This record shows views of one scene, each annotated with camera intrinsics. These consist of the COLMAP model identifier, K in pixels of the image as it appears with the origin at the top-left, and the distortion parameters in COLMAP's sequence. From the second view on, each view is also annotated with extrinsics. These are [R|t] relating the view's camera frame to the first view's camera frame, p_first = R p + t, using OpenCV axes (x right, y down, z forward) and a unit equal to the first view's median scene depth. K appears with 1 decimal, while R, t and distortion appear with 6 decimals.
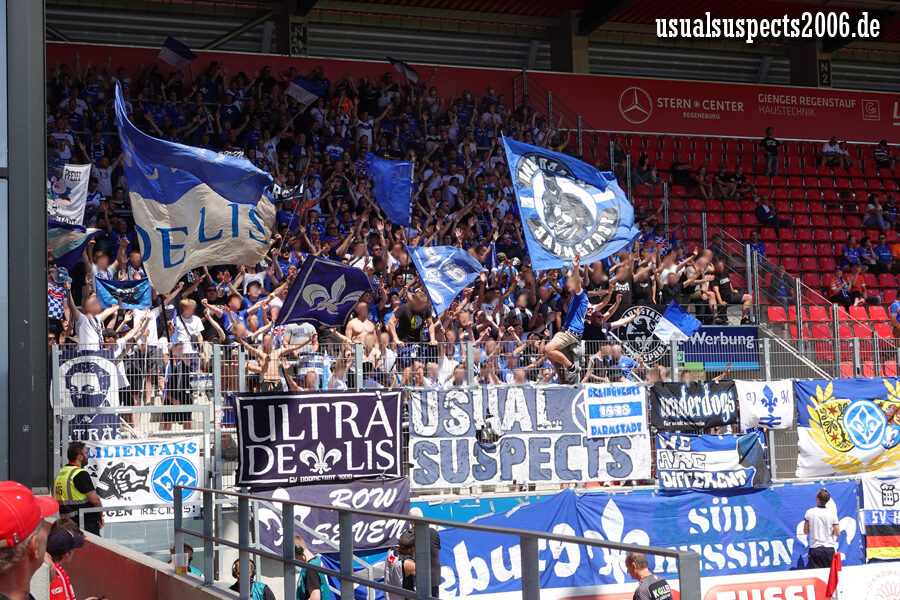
lens RADIAL K [[1493.3, 0, 453.1], [0, 1493.3, 295.2], [0, 0, 1]] dist [0.019826, 0.000000]
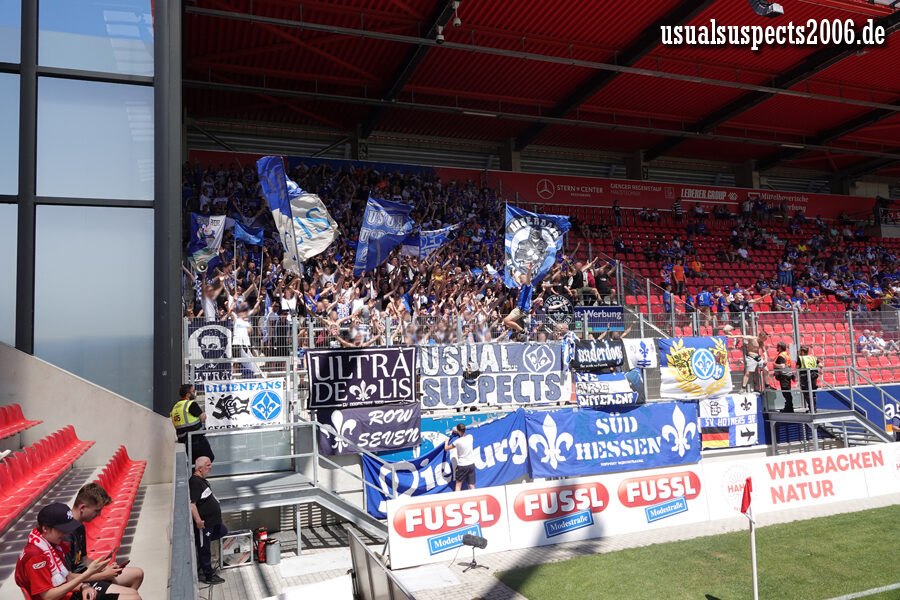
lens RADIAL K [[662.7, 0, 455.1], [0, 662.7, 293.0], [0, 0, 1]] dist [0.003399, 0.000305]
pose [[0.999929, -0.002384, 0.011663, -0.001005], [0.002454, 0.999979, -0.006013, 0.011902], [-0.011648, 0.006041, 0.999914, 0.300920]]
